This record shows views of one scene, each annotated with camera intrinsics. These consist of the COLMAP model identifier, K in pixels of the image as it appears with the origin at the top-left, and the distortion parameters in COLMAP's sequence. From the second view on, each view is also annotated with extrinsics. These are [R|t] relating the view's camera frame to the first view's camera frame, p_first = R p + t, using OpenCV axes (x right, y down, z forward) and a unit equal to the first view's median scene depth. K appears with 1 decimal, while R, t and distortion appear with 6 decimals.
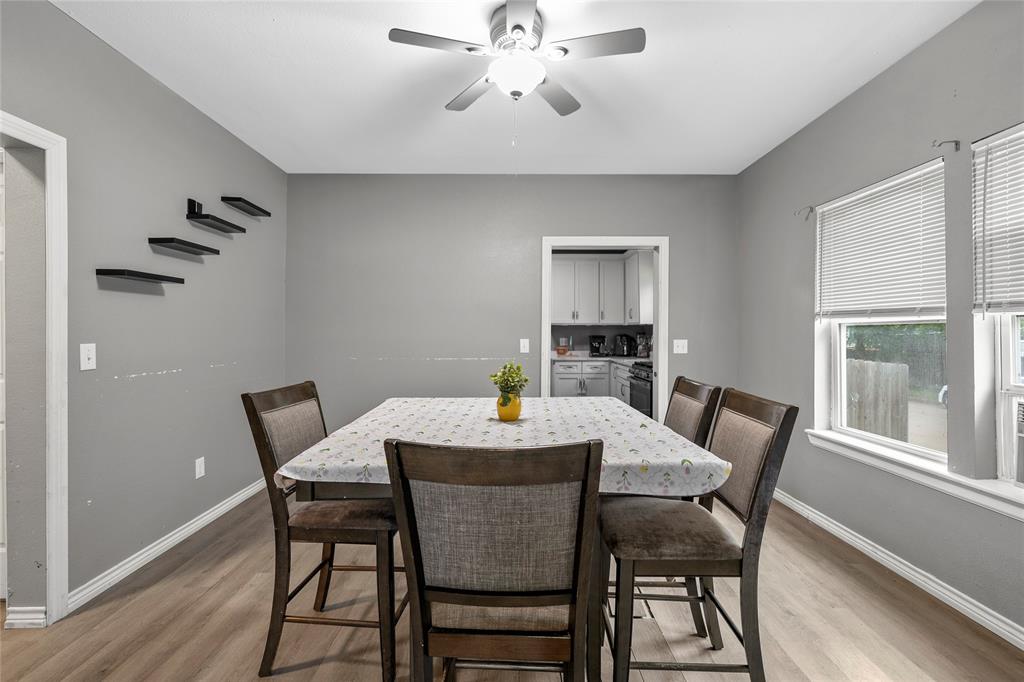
lens RADIAL K [[442.4, 0, 512.1], [0, 442.4, 333.6], [0, 0, 1]] dist [-0.000745, -0.000033]
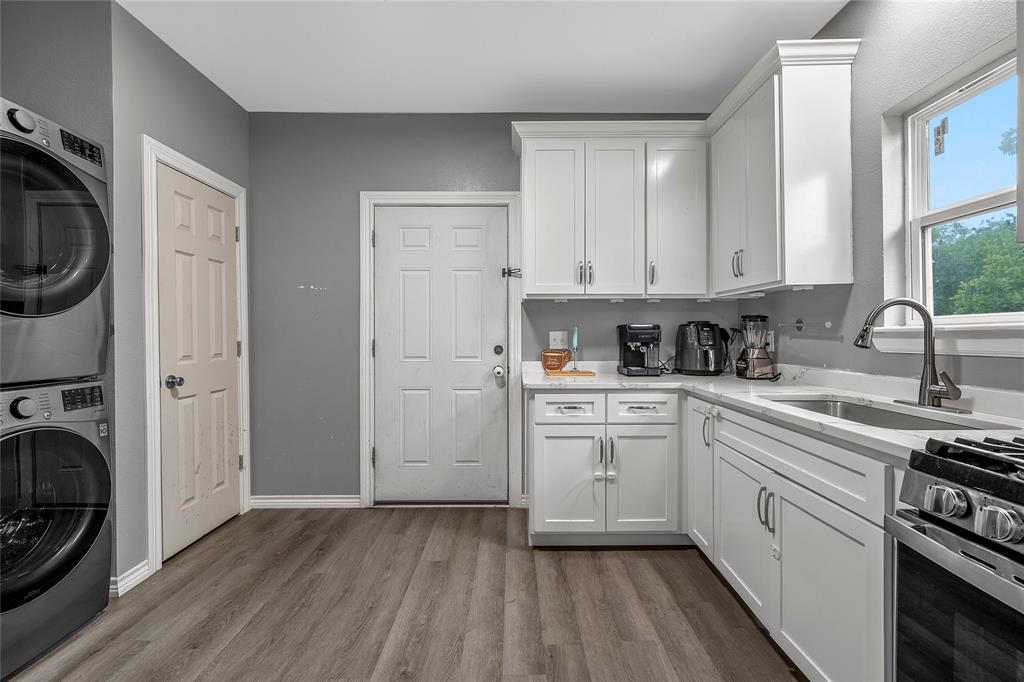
lens RADIAL K [[422.4, 0, 514.6], [0, 422.4, 334.3], [0, 0, 1]] dist [-0.000259, -0.000013]
pose [[0.999980, -0.003321, 0.005448, 0.077581], [0.003326, 0.999994, -0.000825, 0.014242], [-0.005445, 0.000843, 0.999985, 0.634838]]
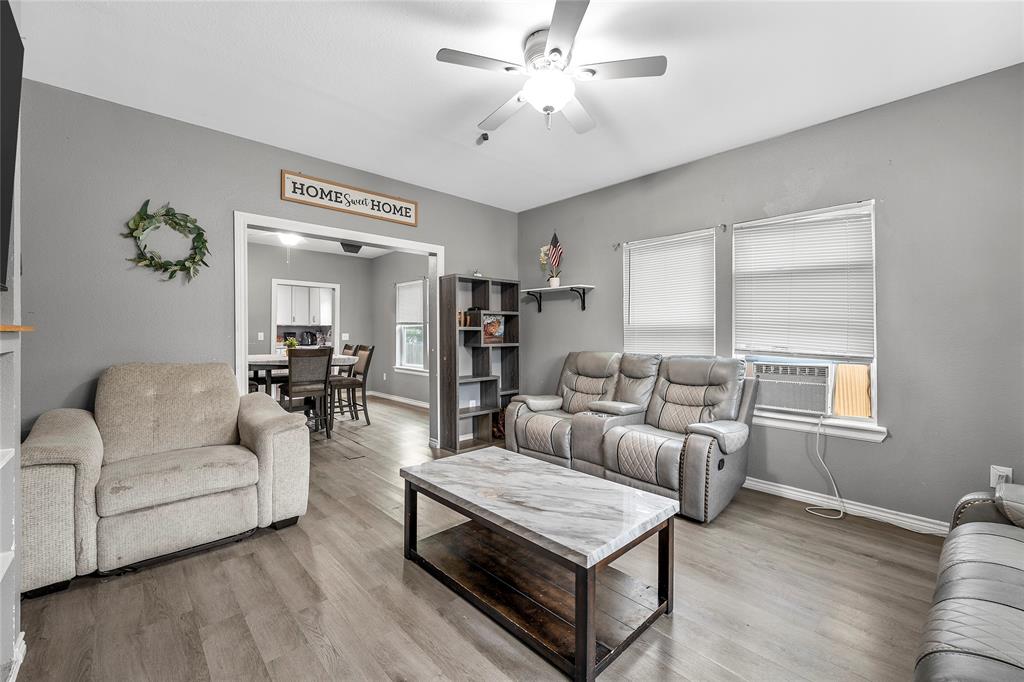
lens RADIAL K [[422.4, 0, 514.6], [0, 422.4, 334.3], [0, 0, 1]] dist [-0.000259, -0.000013]
pose [[0.728793, 0.003317, 0.684726, -0.255047], [-0.003307, 0.999994, -0.001324, 0.011431], [-0.684726, -0.001300, 0.728799, -0.634237]]
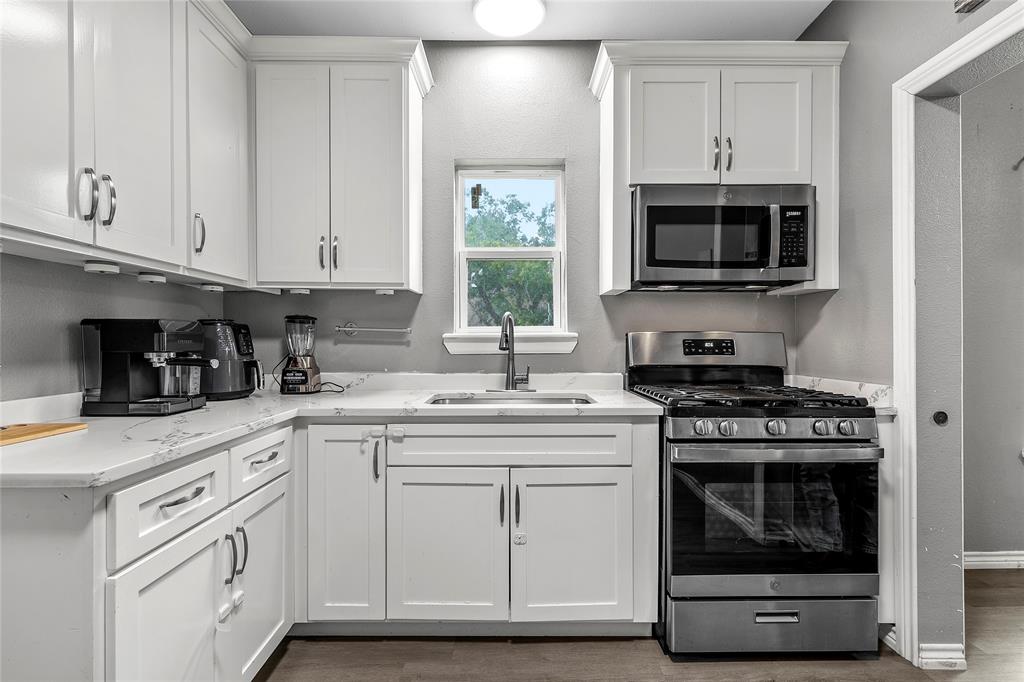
lens RADIAL K [[461.1, 0, 512.0], [0, 461.1, 341.0], [0, 0, 1]] dist [-0.001451, -0.000220]
pose [[-0.003338, -0.000127, 0.999994, -0.047842], [0.000617, 1.000000, 0.000129, 0.016064], [-0.999994, 0.000618, -0.003338, 0.863496]]
